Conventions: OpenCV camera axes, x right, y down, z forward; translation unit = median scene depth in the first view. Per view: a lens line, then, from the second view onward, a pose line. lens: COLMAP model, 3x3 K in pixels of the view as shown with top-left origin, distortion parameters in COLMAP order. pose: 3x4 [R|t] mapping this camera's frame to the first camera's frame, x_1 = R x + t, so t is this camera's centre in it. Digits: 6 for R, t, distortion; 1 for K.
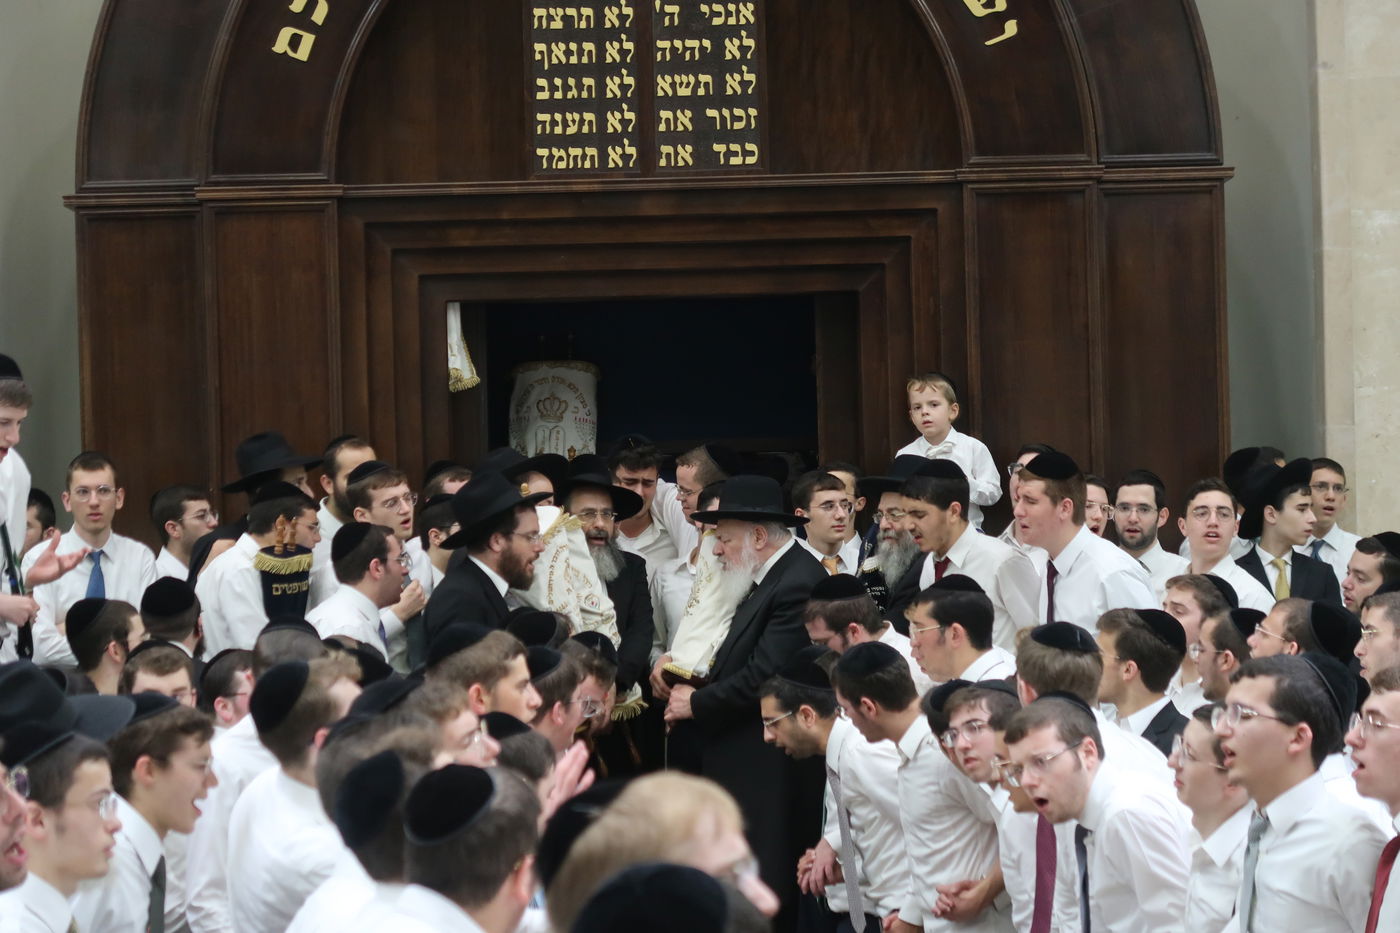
lens RADIAL K [[3644.0, 0, 716.6], [0, 3644.0, 515.2], [0, 0, 1]] dist [0.093767, 0.000000]
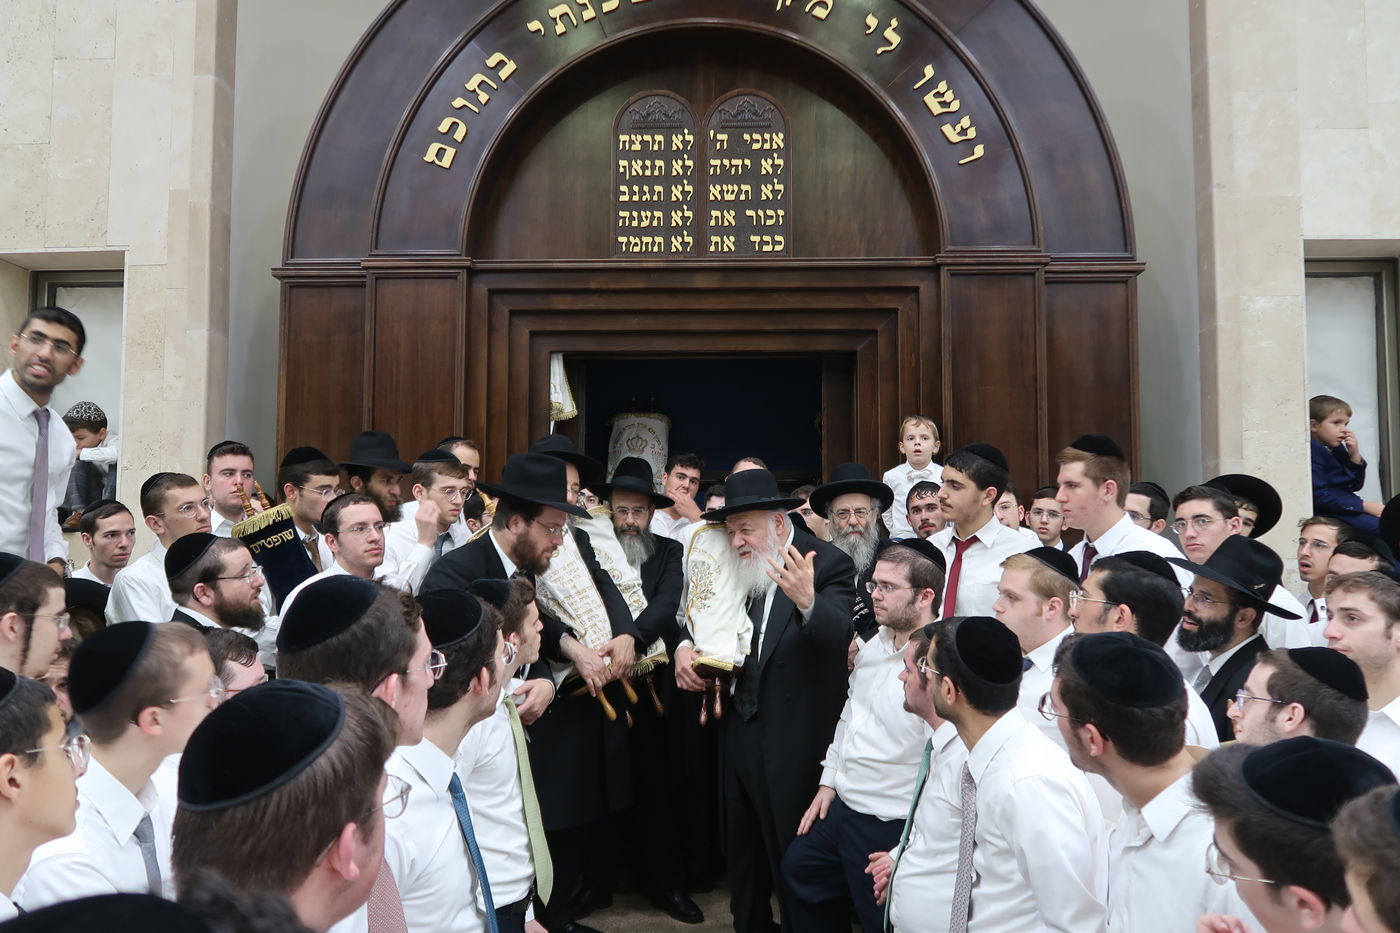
lens RADIAL K [[1101.0, 0, 700.2], [0, 1101.0, 465.7], [0, 0, 1]] dist [0.041805, -0.006326]
pose [[0.998420, 0.024154, -0.050743, 0.003187], [-0.028031, 0.996627, -0.077135, 0.013377], [0.048709, 0.078435, 0.995729, 0.605033]]
